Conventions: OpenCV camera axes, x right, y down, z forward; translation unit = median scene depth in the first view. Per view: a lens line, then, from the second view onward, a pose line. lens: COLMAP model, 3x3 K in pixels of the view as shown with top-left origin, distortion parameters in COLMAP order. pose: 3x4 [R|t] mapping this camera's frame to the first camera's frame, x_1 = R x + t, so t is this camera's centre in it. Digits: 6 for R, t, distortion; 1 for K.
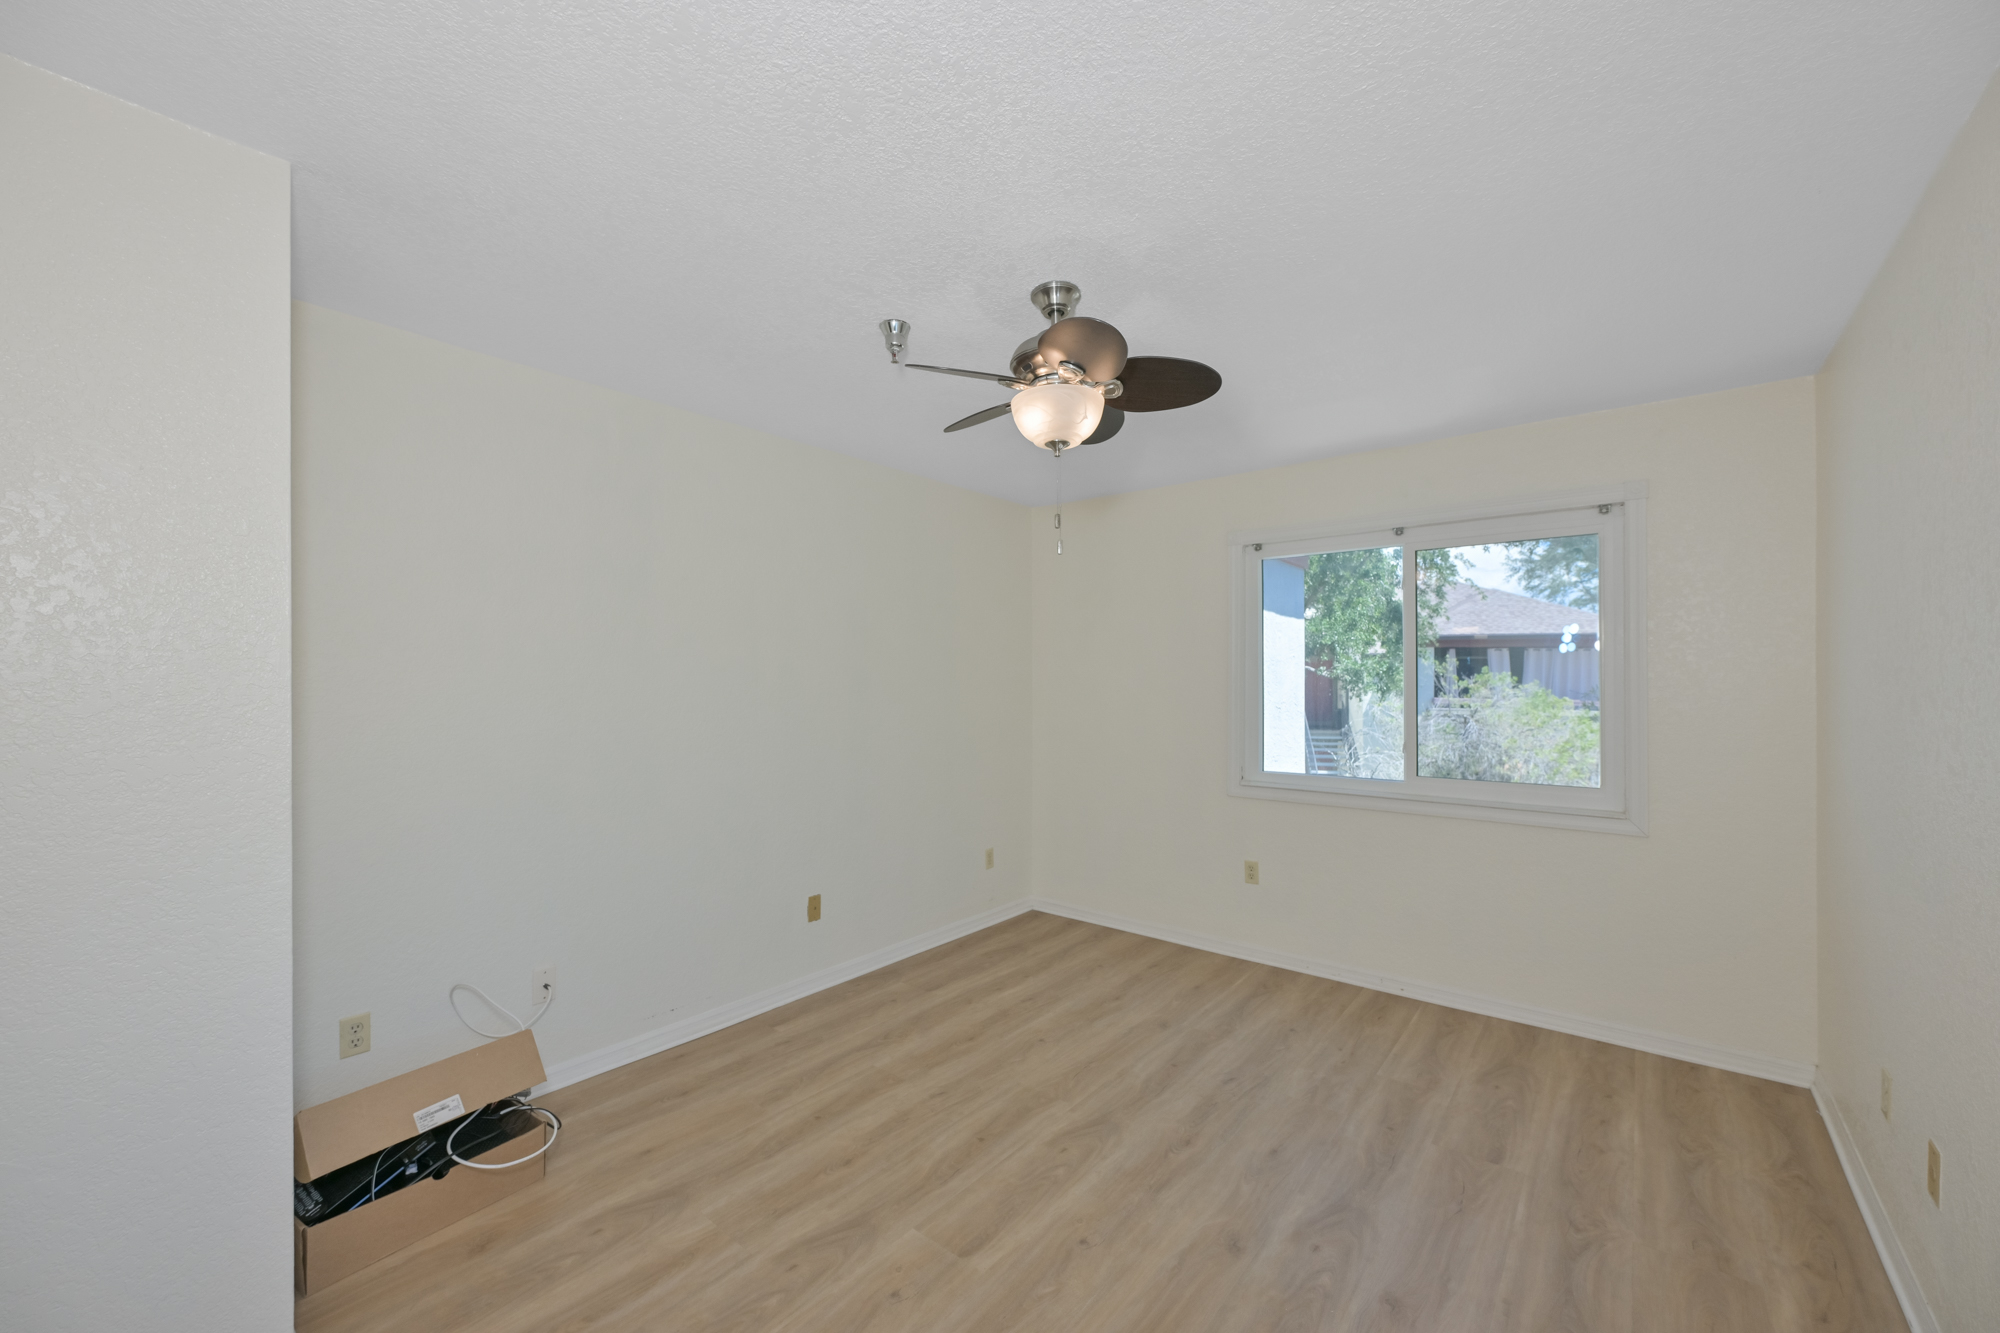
lens RADIAL K [[790.2, 0, 1001.7], [0, 790.2, 676.7], [0, 0, 1]] dist [-0.000081, 0.000081]
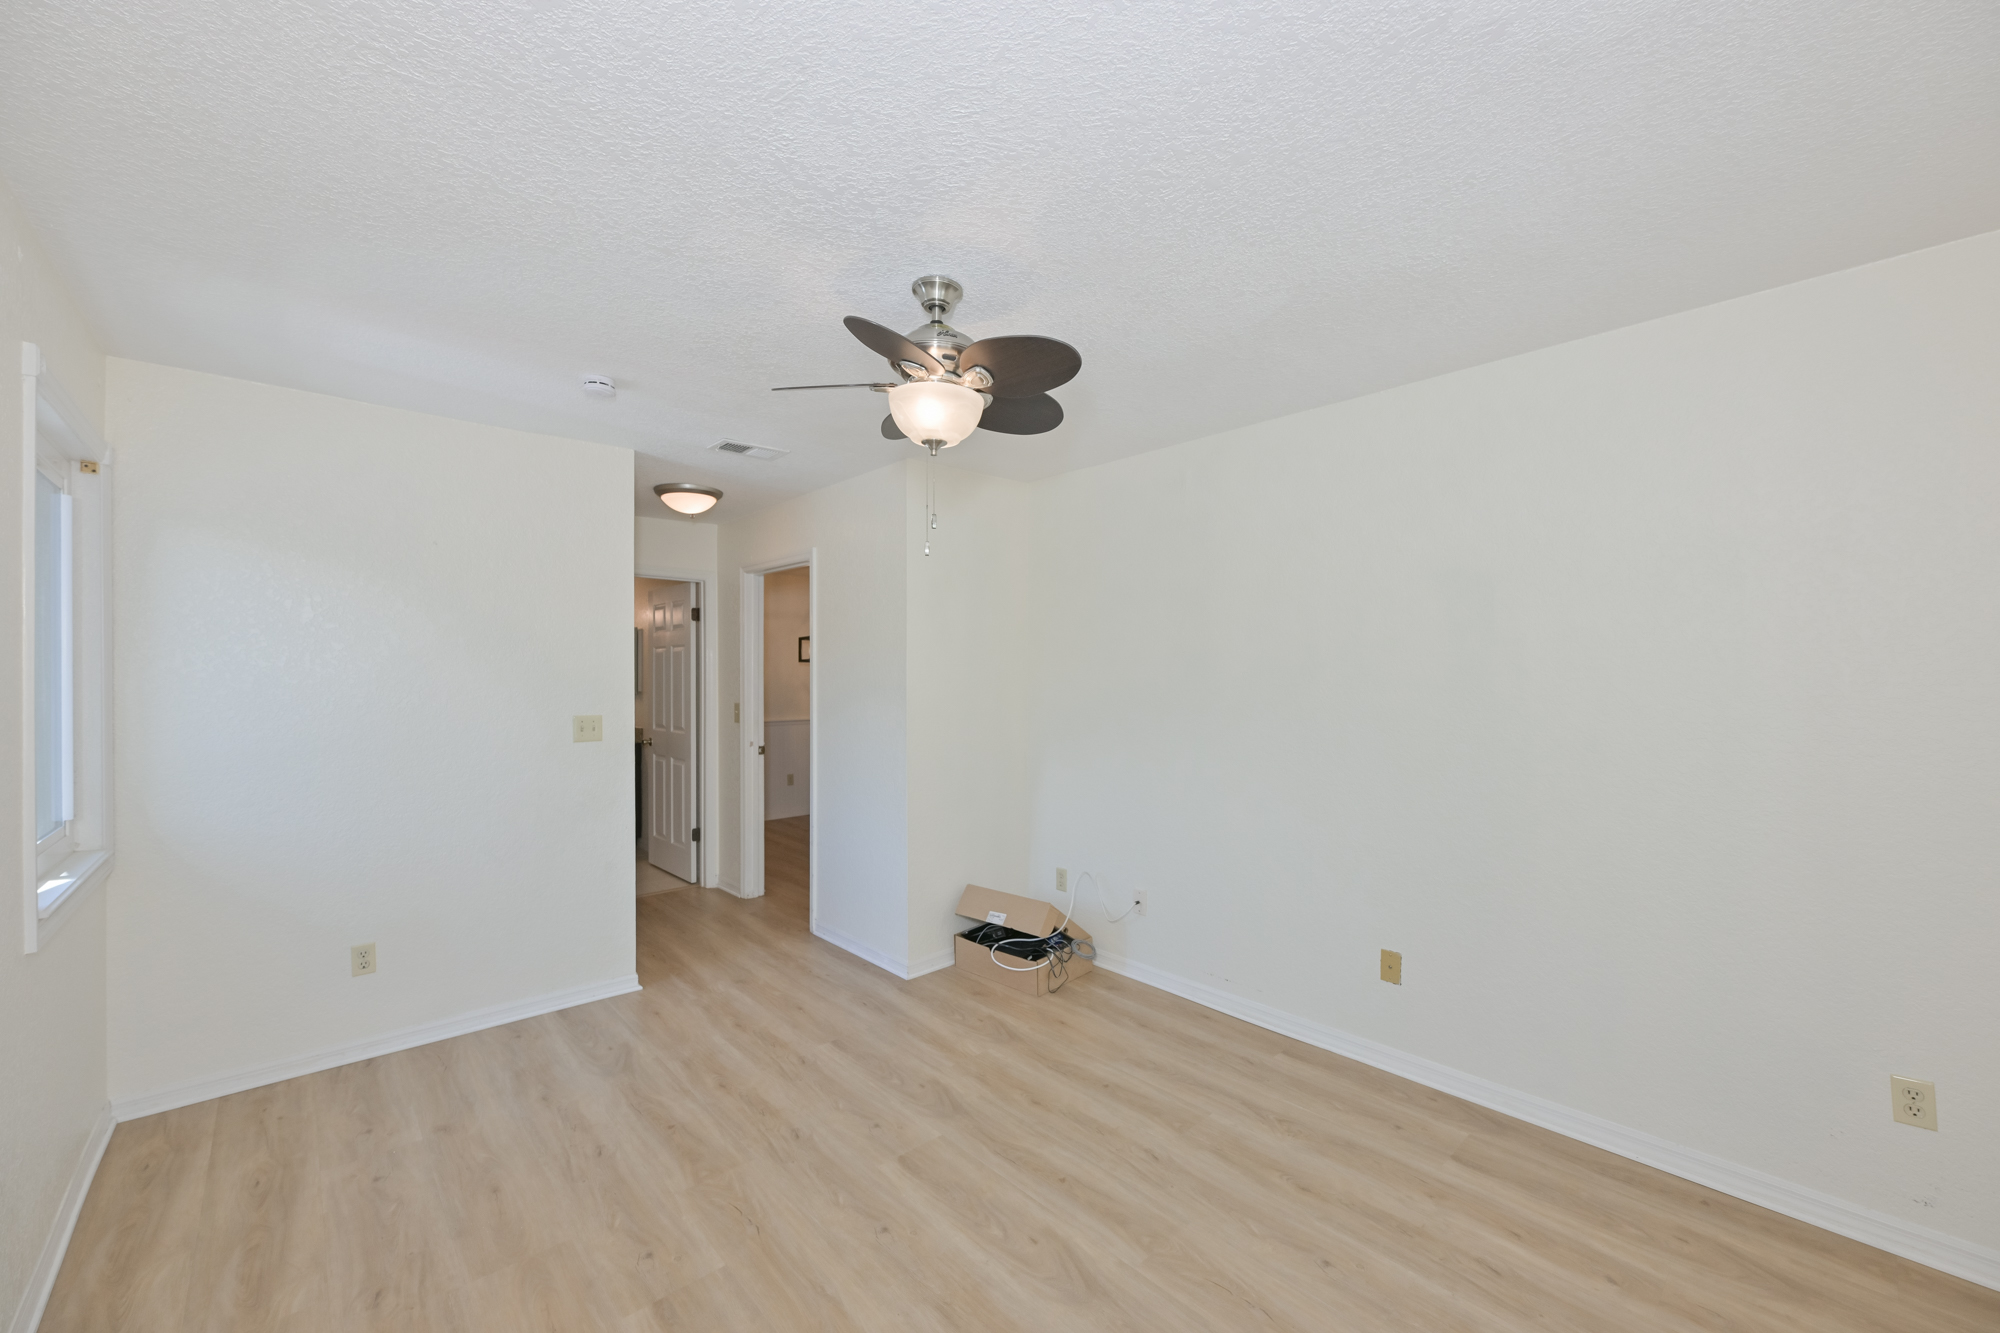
lens RADIAL K [[790.2, 0, 1001.7], [0, 790.2, 676.7], [0, 0, 1]] dist [-0.000081, 0.000081]
pose [[-0.155984, 0.001889, -0.987758, 0.808927], [0.001938, 0.999997, 0.001607, -0.003146], [0.987758, -0.001664, -0.155987, 0.971242]]
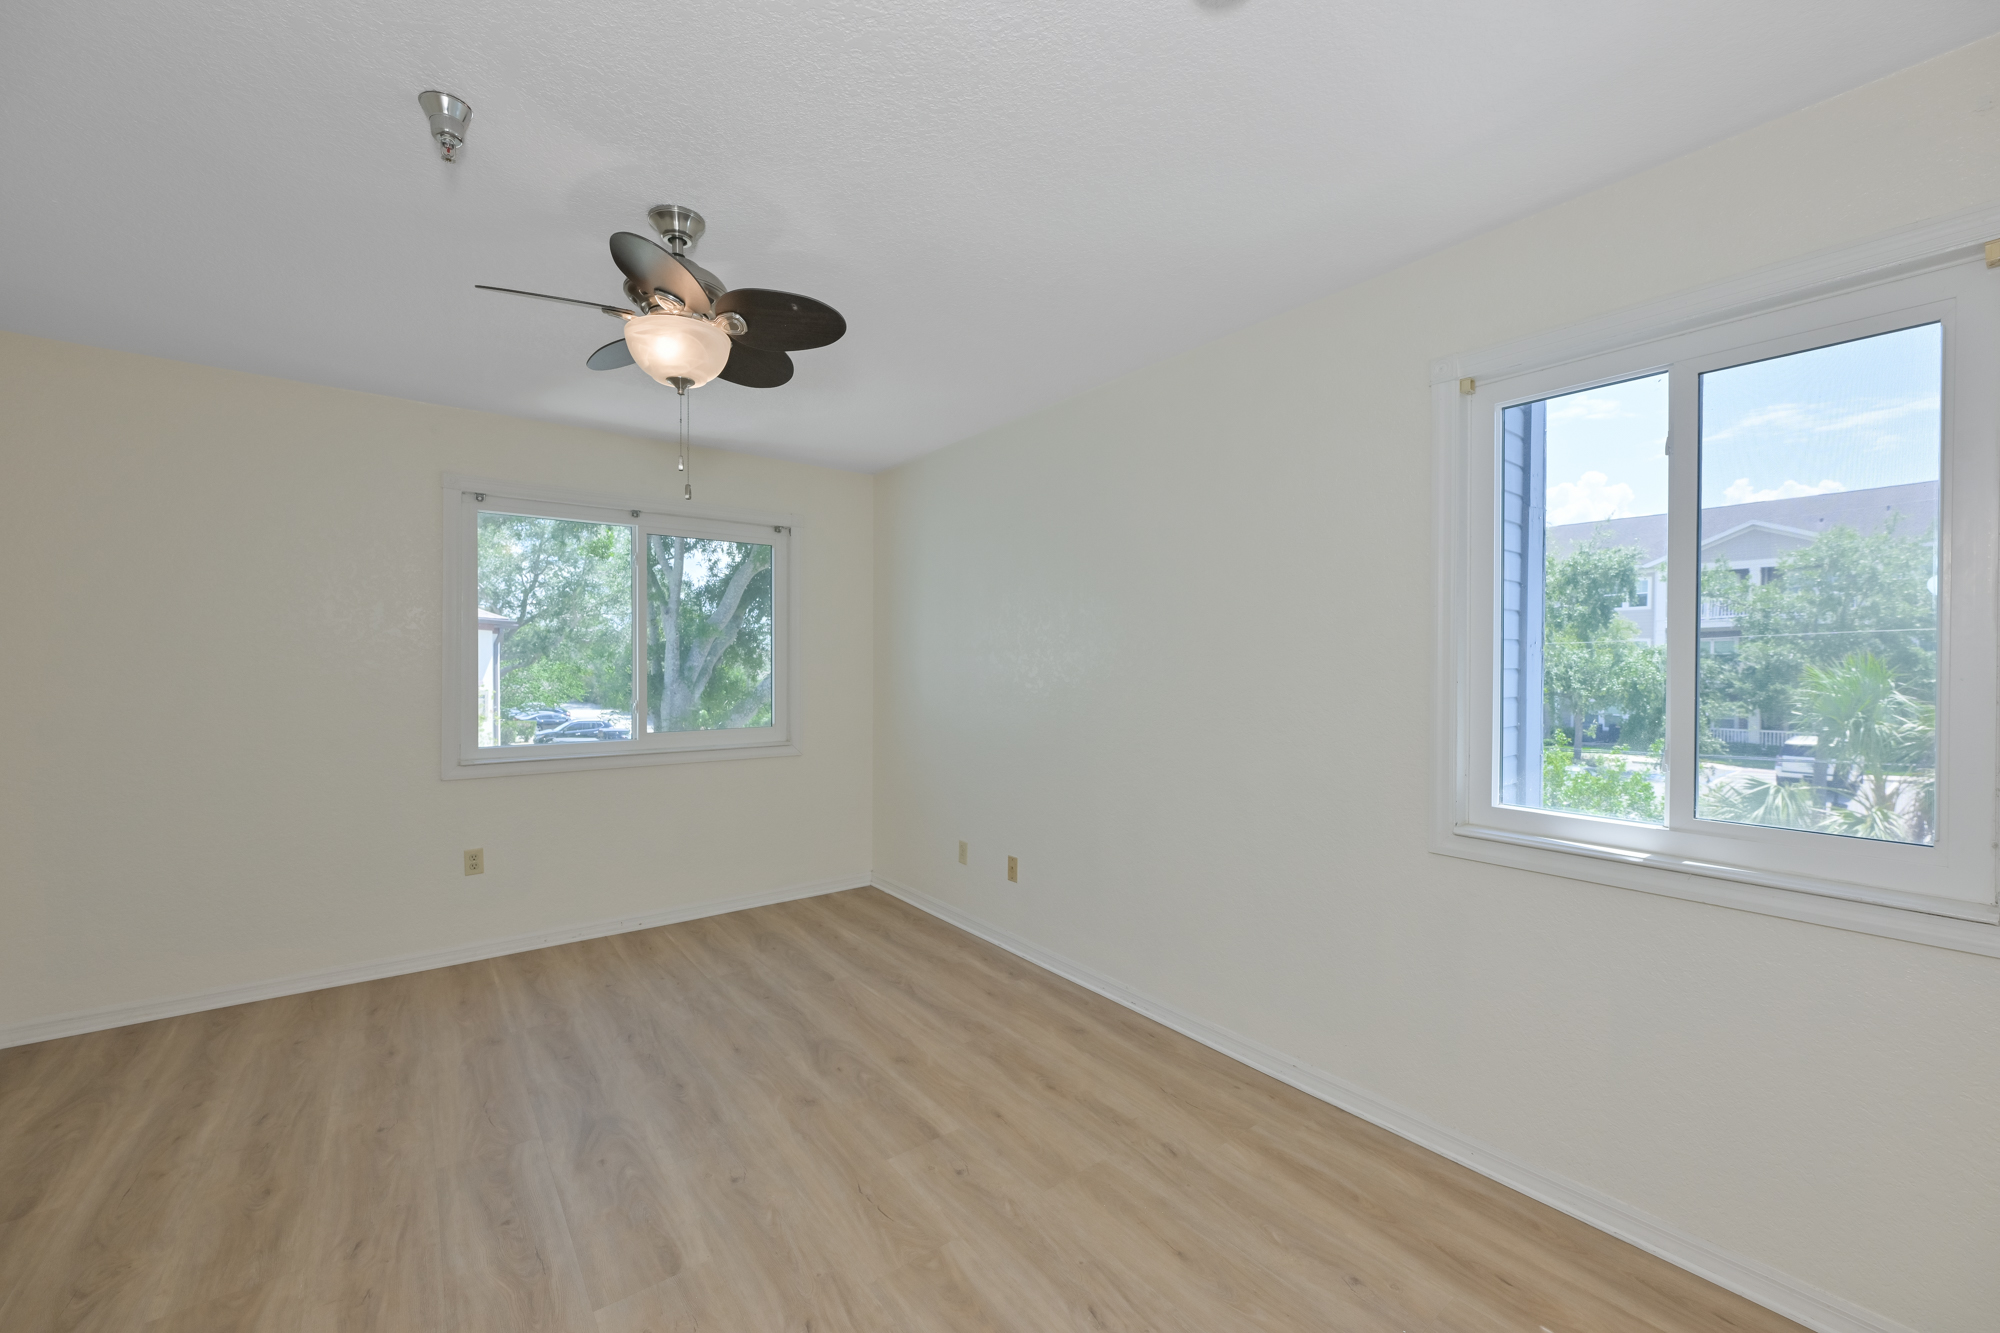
lens RADIAL K [[781.5, 0, 1005.2], [0, 781.5, 668.7], [0, 0, 1]] dist [-0.000084, 0.000058]
pose [[0.232657, -0.004616, 0.972548, -0.590616], [-0.003611, 0.999978, 0.005610, 0.033779], [-0.972552, -0.004817, 0.232635, 0.316085]]
